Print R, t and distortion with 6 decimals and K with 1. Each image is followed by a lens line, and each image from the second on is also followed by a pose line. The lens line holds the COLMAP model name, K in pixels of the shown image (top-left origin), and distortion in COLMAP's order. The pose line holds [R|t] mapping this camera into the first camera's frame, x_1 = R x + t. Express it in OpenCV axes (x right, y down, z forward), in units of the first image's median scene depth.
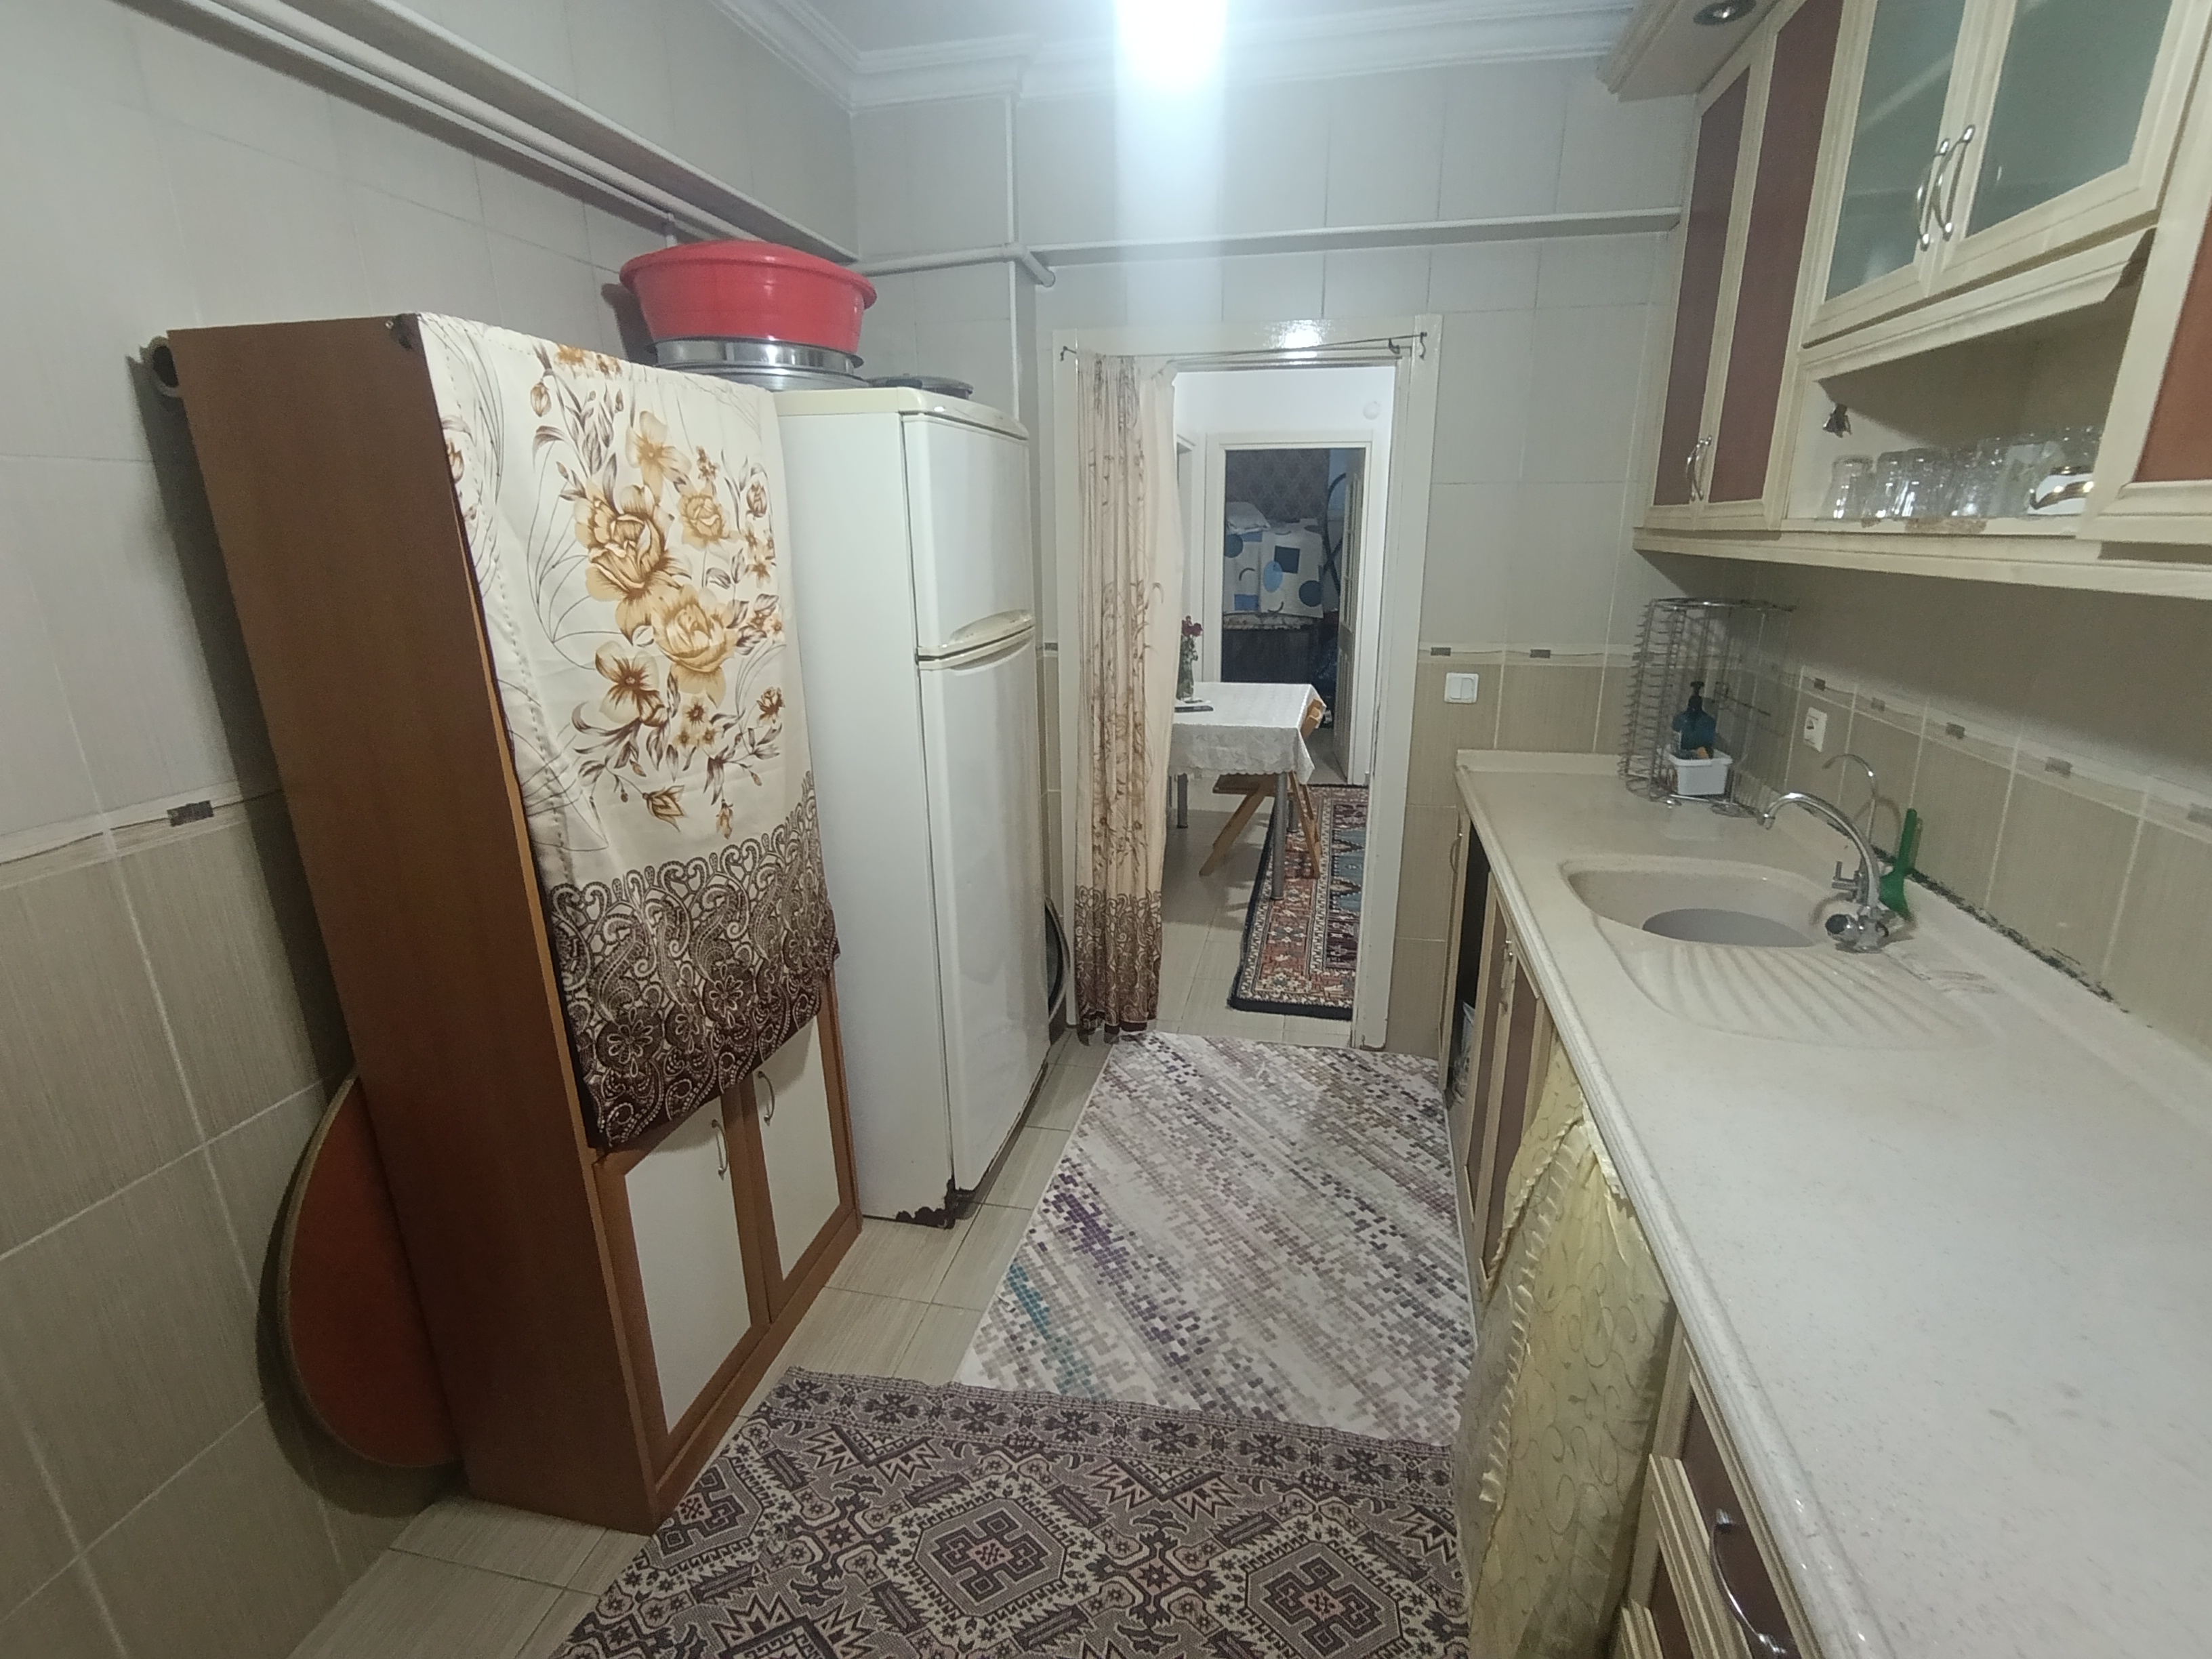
lens RADIAL K [[1003.0, 0, 1117.9], [0, 1003.0, 818.9], [0, 0, 1]] dist [-0.028579, 0.014625]
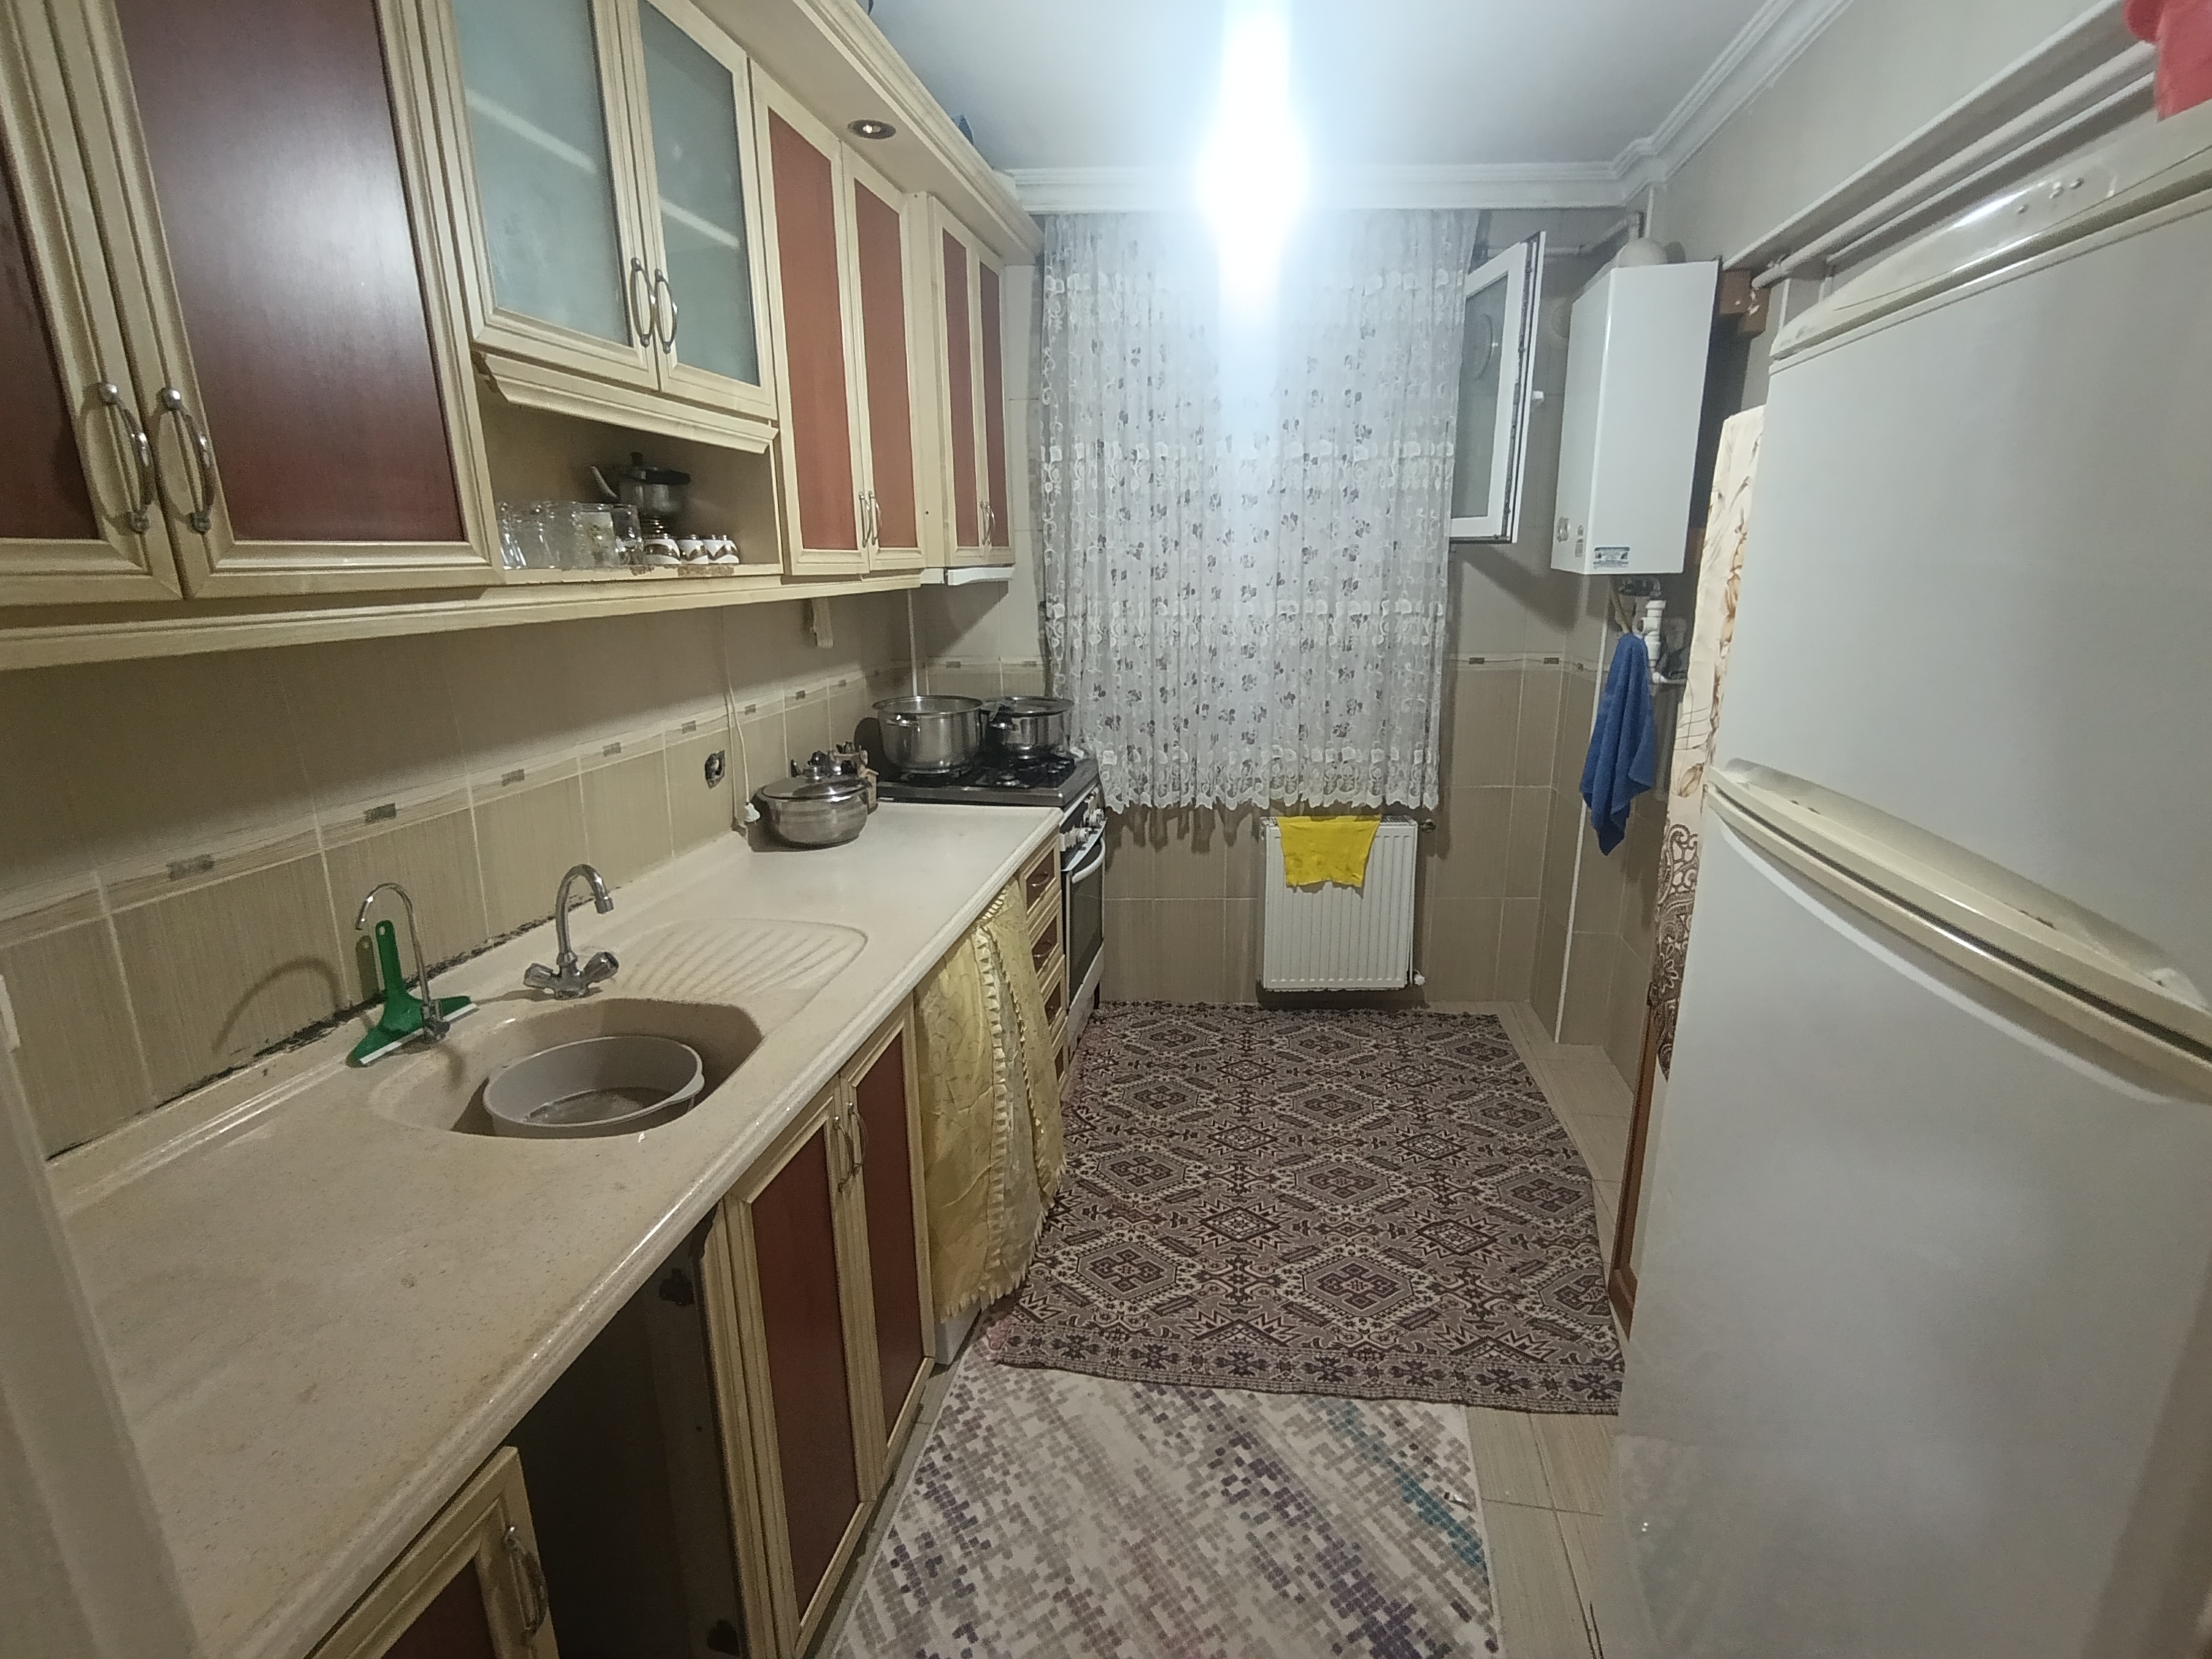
lens RADIAL K [[1003.0, 0, 1117.6], [0, 1003.0, 827.3], [0, 0, 1]] dist [-0.028579, 0.014625]
pose [[-0.998976, 0.031157, -0.032816, 0.193400], [0.009397, 0.852234, 0.523077, -0.451386], [0.044265, 0.522233, -0.851654, 1.516174]]
